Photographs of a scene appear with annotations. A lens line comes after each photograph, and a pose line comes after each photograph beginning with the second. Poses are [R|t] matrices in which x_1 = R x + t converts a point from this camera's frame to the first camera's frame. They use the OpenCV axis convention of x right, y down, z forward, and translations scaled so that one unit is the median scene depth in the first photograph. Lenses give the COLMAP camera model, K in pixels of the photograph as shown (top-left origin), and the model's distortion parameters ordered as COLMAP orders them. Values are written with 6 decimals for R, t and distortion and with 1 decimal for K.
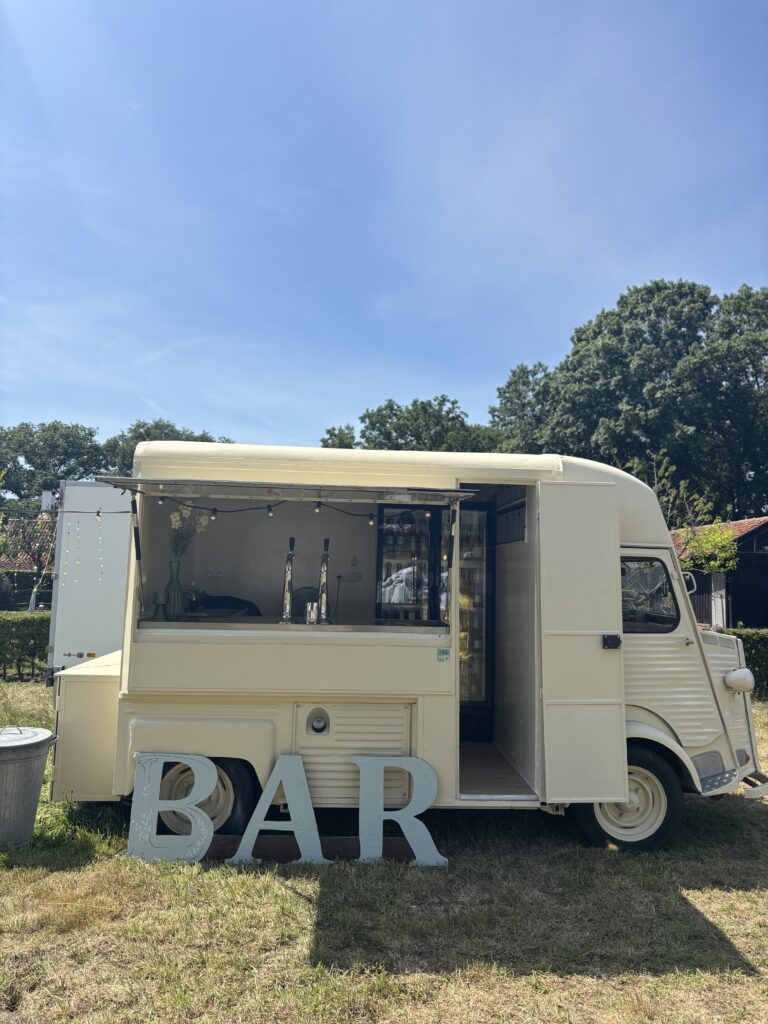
lens RADIAL K [[780.6, 0, 384.0], [0, 780.6, 512.0], [0, 0, 1]] dist [-0.003144, -0.003979]
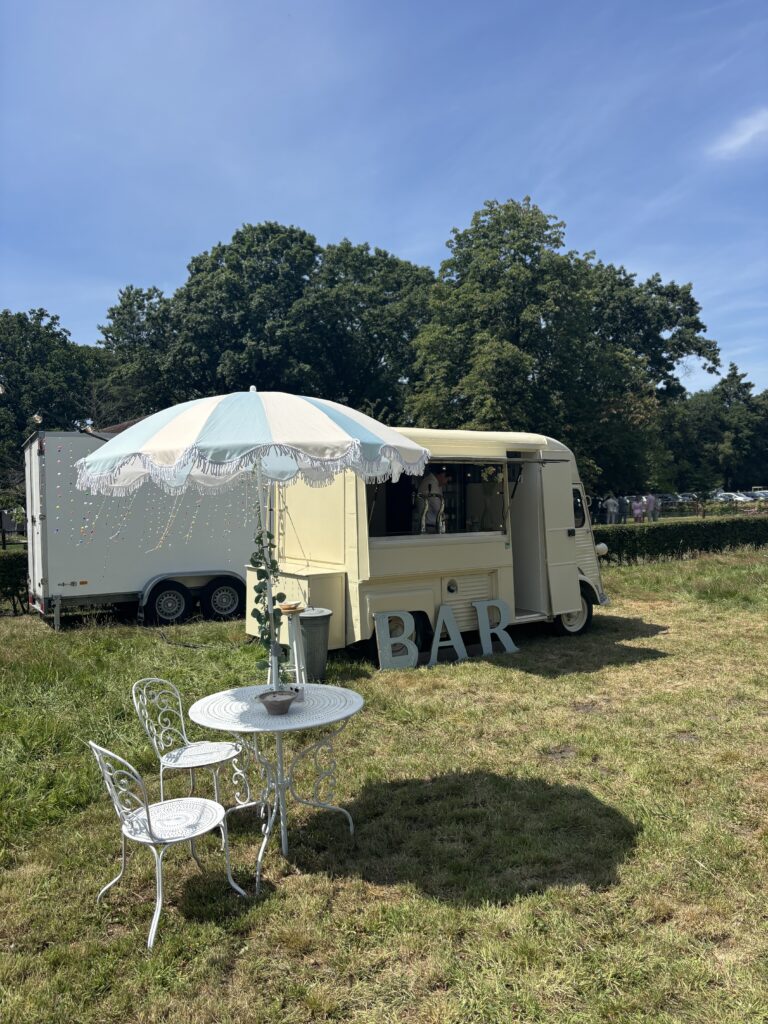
lens RADIAL K [[767.1, 0, 384.0], [0, 767.1, 512.0], [0, 0, 1]] dist [0.086035, -0.000612]
pose [[0.856421, -0.046412, 0.514188, -0.092419], [-0.005775, 0.995028, 0.099433, -0.006391], [-0.516246, -0.088126, 0.851894, -0.033887]]
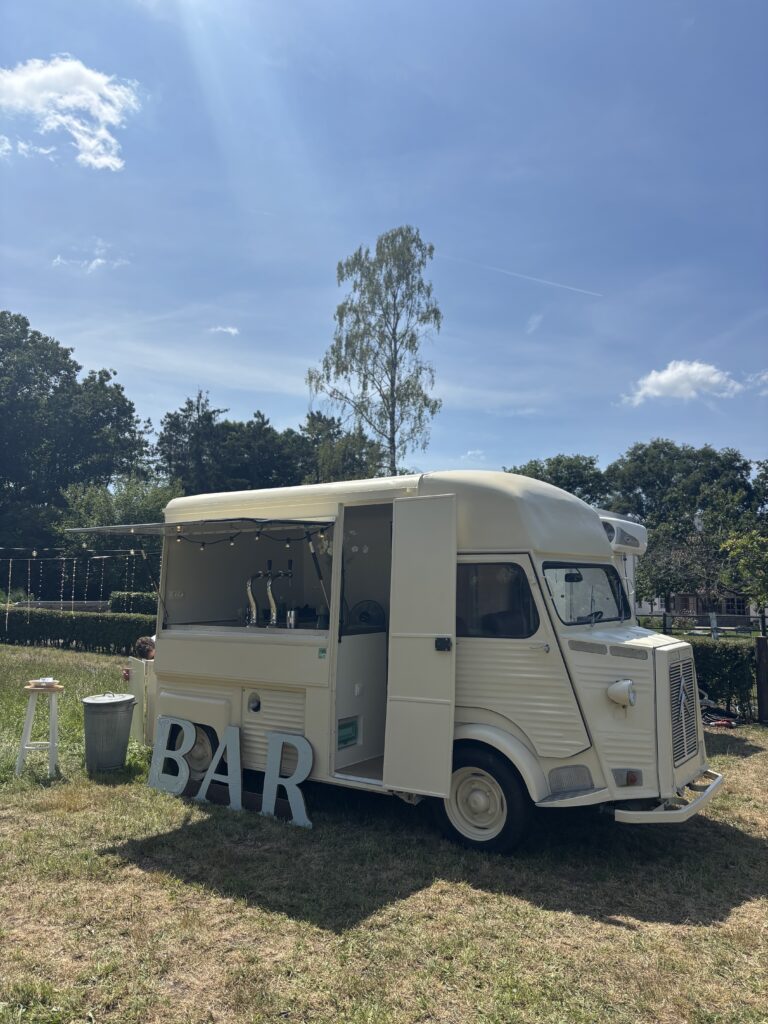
lens RADIAL K [[780.6, 0, 384.0], [0, 780.6, 512.0], [0, 0, 1]] dist [-0.003144, -0.003979]
pose [[0.782638, -0.086168, -0.616484, 0.074505], [0.068591, 0.996280, -0.052177, 0.003056], [0.618686, -0.001450, 0.785637, 0.010064]]
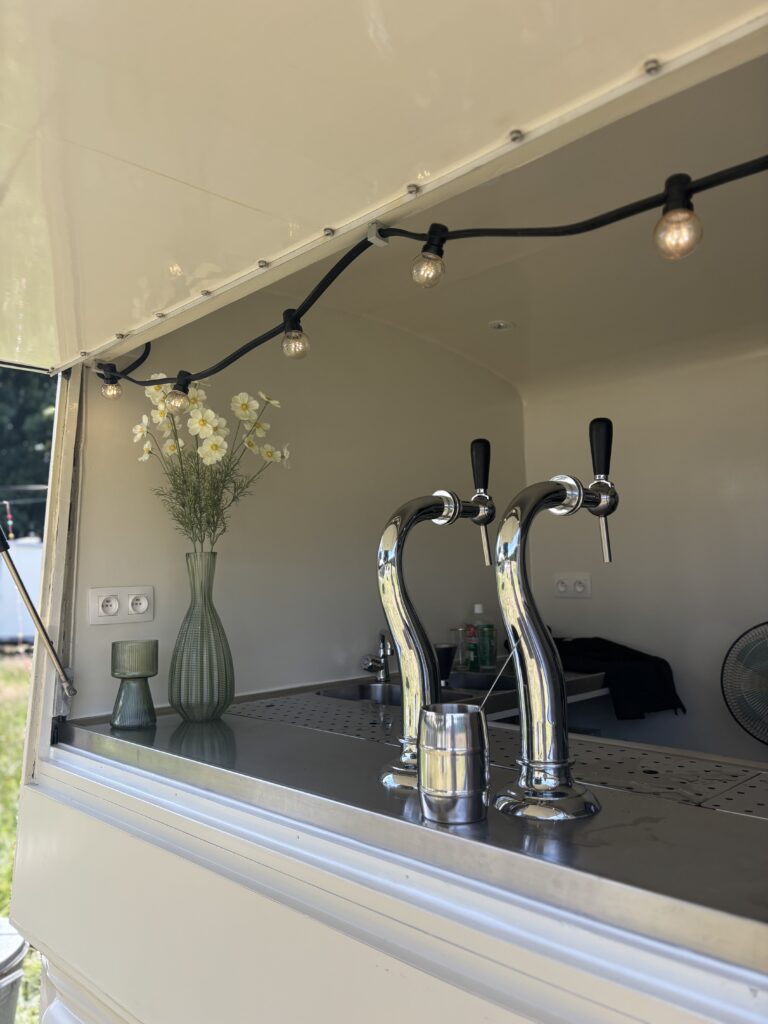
lens RADIAL K [[767.1, 0, 384.0], [0, 767.1, 512.0], [0, 0, 1]] dist [0.086035, -0.000612]
pose [[0.661164, -0.096906, -0.743956, 0.004831], [0.090483, 0.994684, -0.049151, 0.006057], [0.744765, -0.034818, 0.666418, 0.072187]]
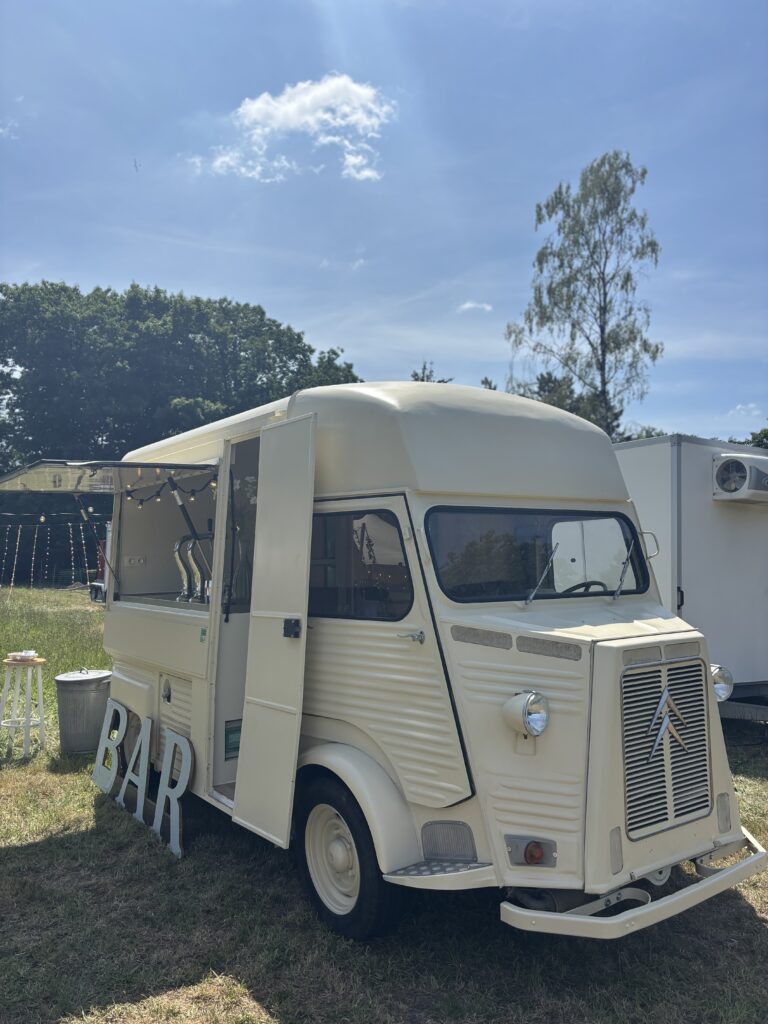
lens RADIAL K [[778.5, 0, 369.9], [0, 778.5, 510.7], [0, 0, 1]] dist [-0.002419, 0.000756]
pose [[0.530561, -0.082675, -0.843605, 0.080128], [0.088554, 0.995192, -0.041837, 0.007744], [0.843008, -0.052508, 0.535332, 0.056050]]
